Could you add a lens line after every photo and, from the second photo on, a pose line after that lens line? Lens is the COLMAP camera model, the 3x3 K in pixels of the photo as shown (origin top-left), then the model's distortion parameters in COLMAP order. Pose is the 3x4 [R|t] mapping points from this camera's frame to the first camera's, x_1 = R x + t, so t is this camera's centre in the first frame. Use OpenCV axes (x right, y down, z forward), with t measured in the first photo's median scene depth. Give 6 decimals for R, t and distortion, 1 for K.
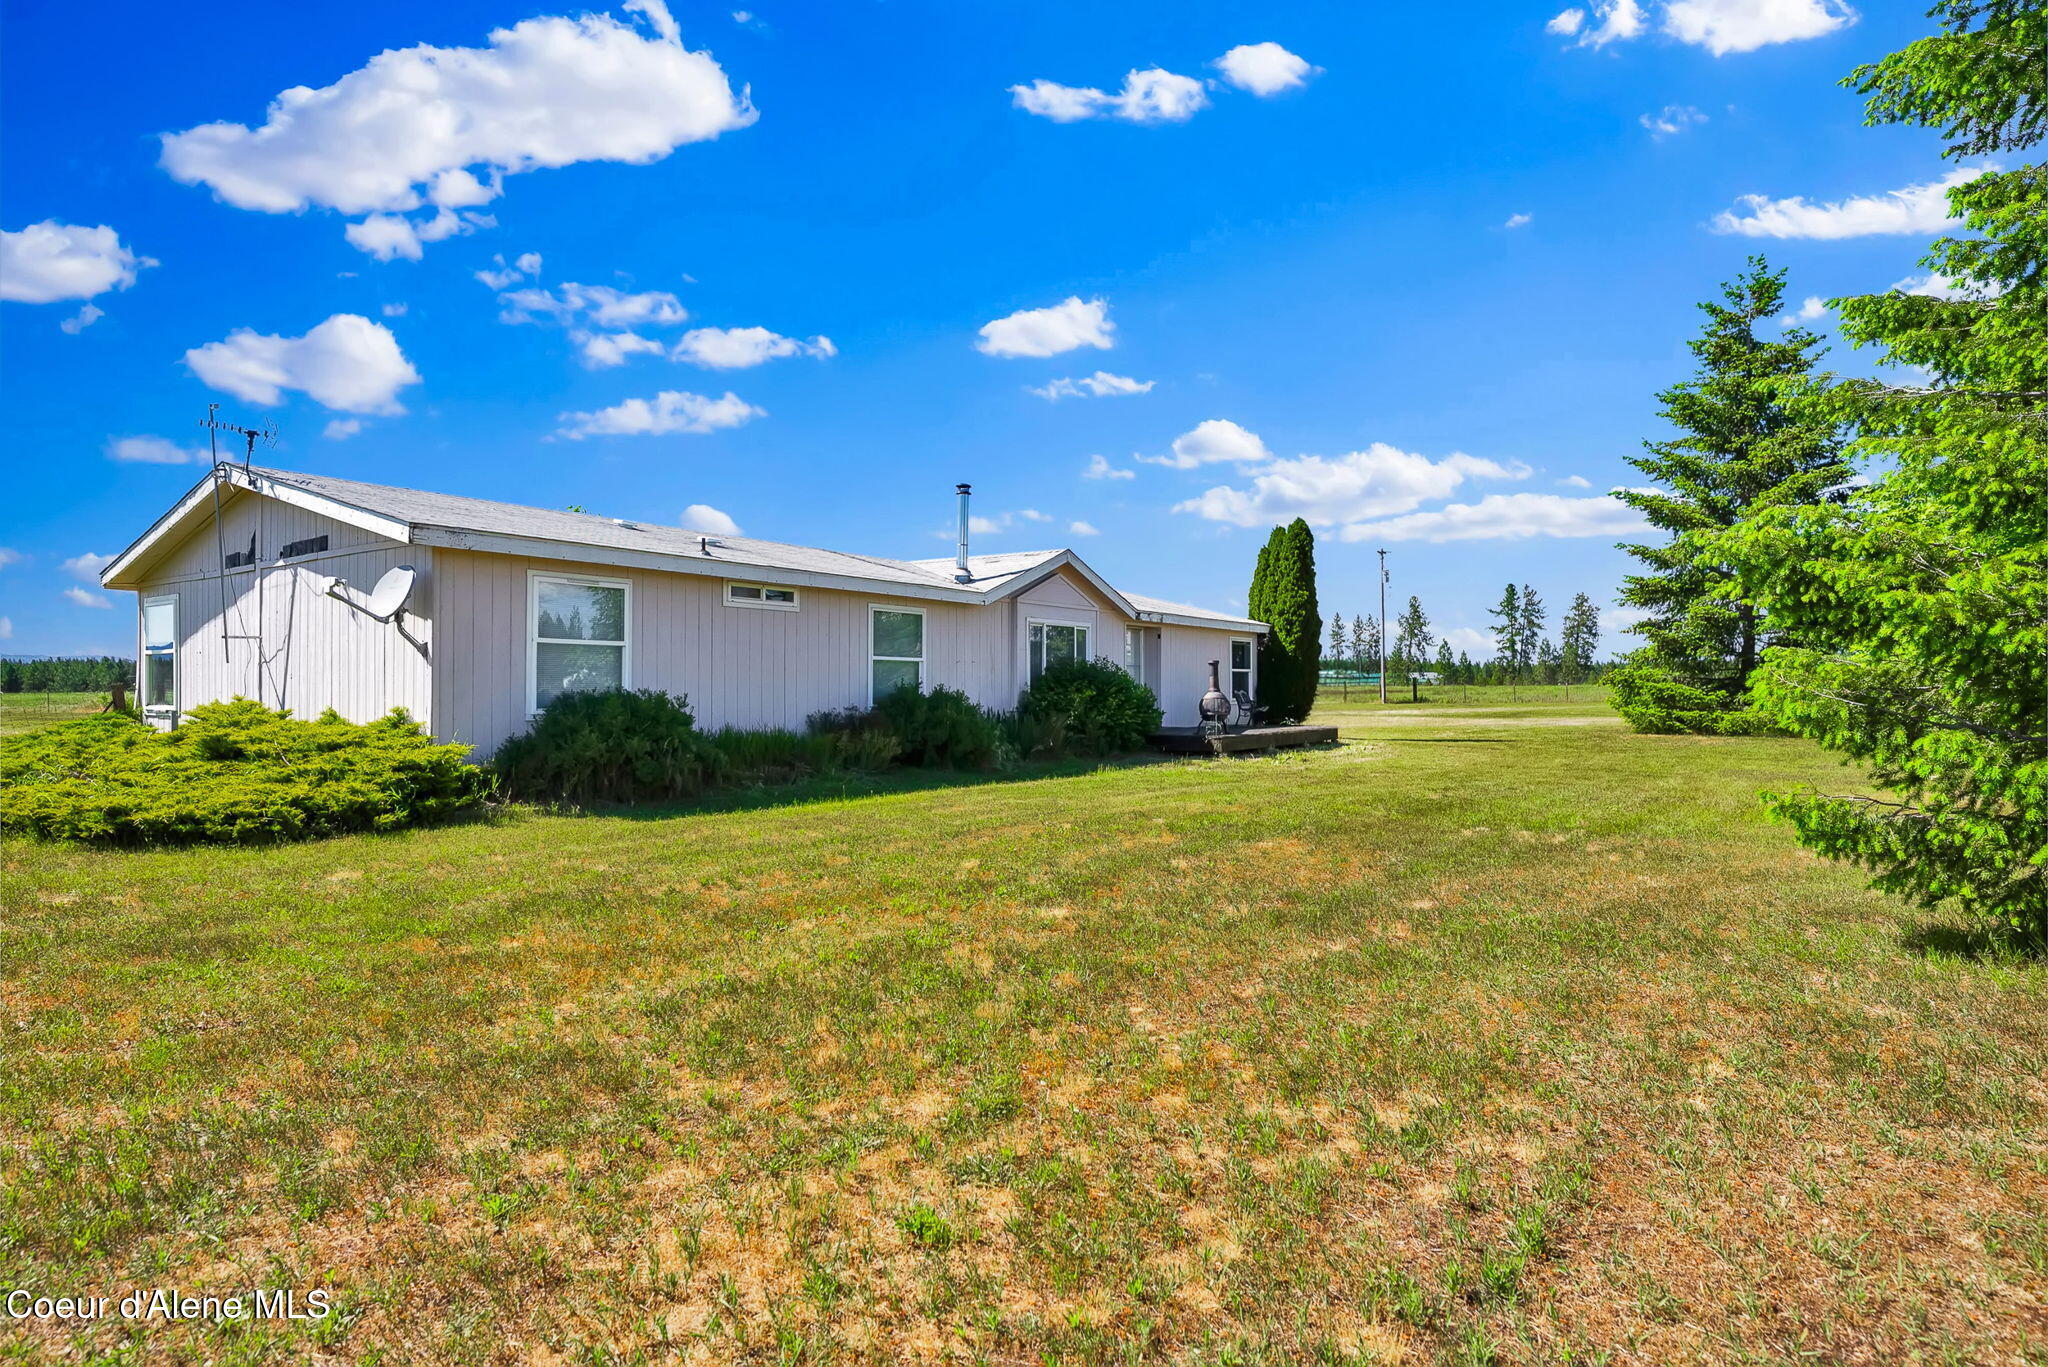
lens RADIAL K [[1147.5, 0, 1024.0], [0, 1147.5, 683.5], [0, 0, 1]] dist [0.001532, 0.000526]
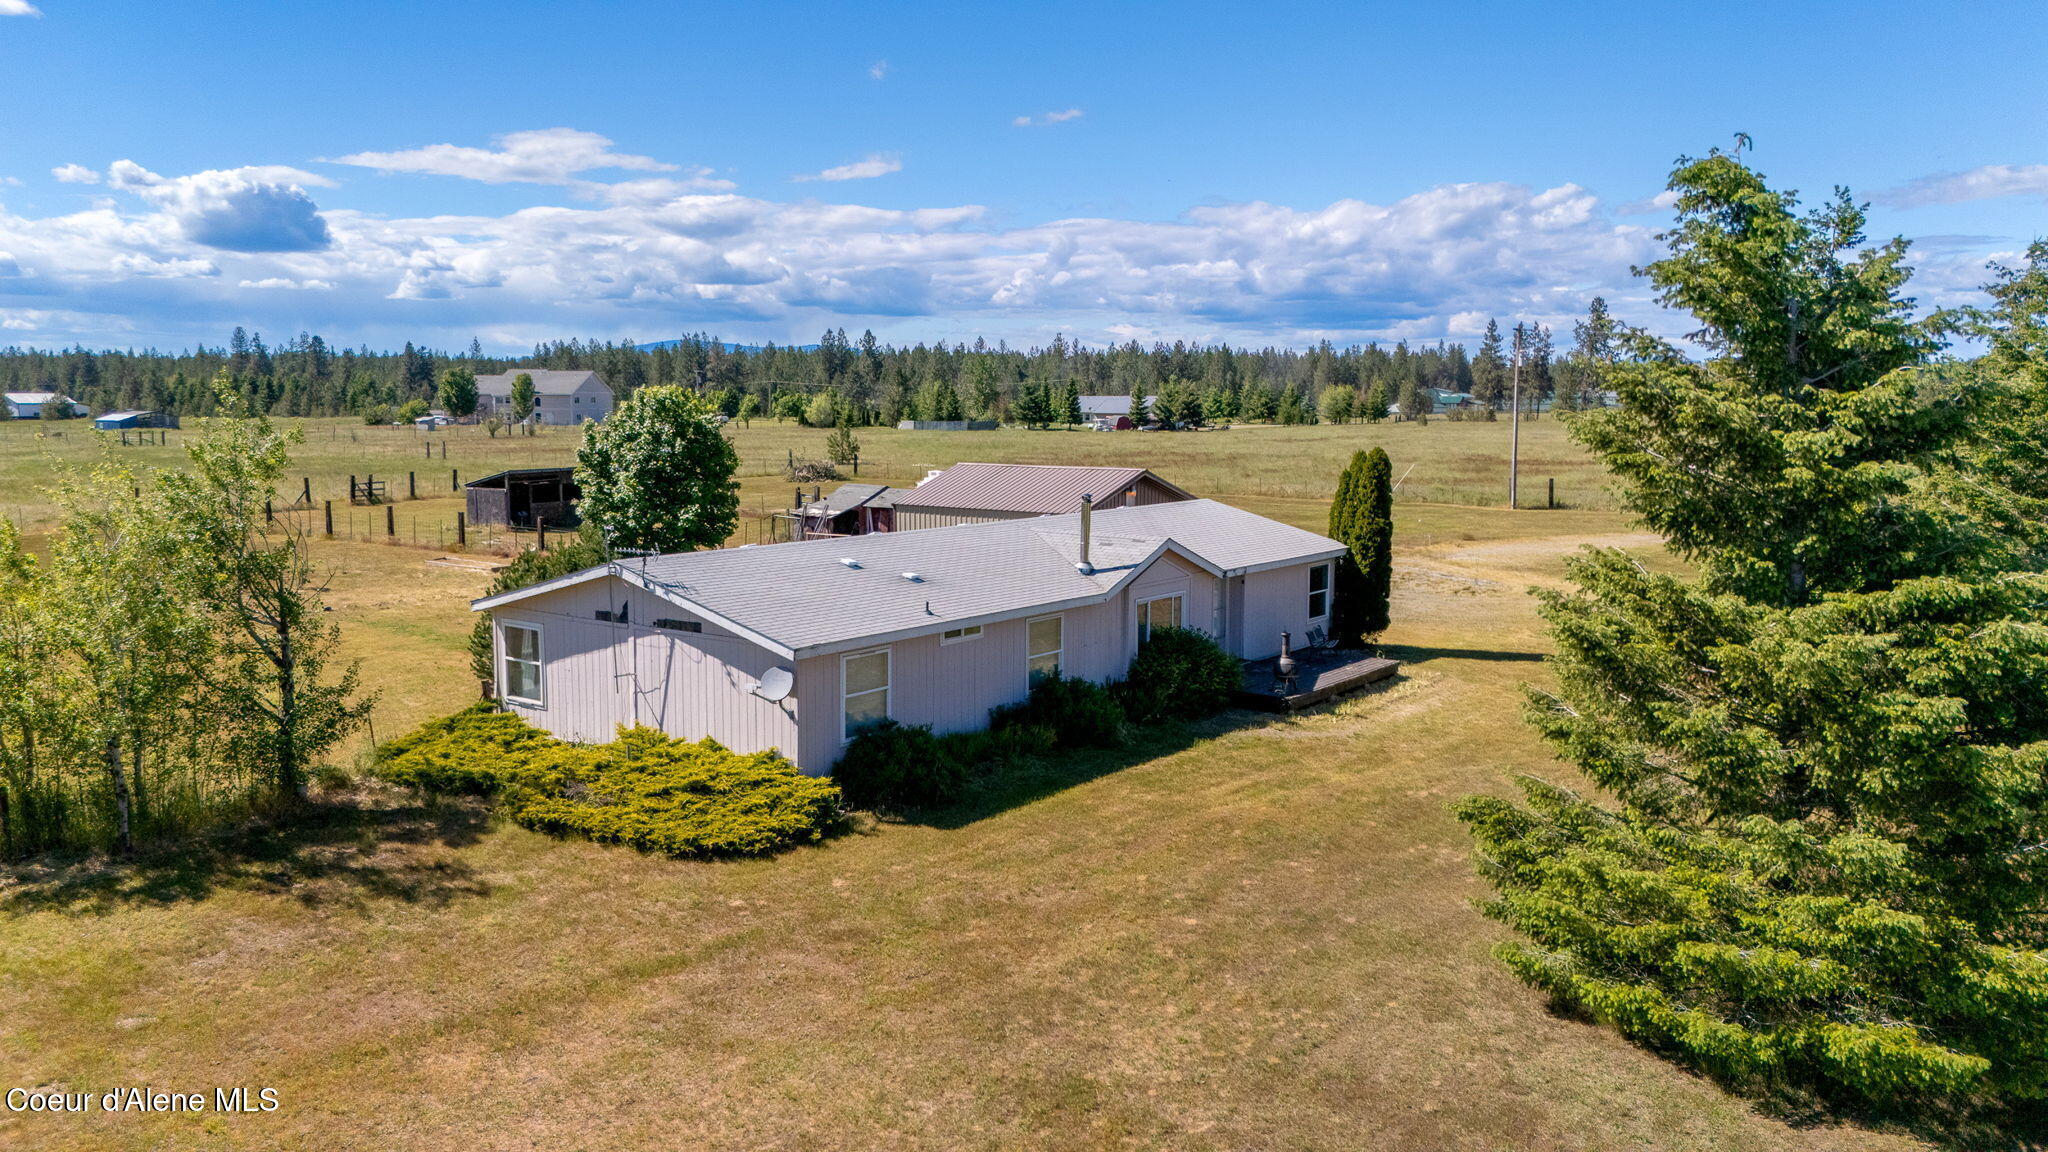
lens RADIAL K [[1538.5, 0, 1005.8], [0, 1538.5, 572.2], [0, 0, 1]] dist [0.066720, -0.070214]
pose [[0.999299, 0.008738, -0.036415, -0.111886], [-0.004555, 0.993538, 0.113406, -0.398465], [0.037171, -0.113160, 0.992881, -0.950876]]
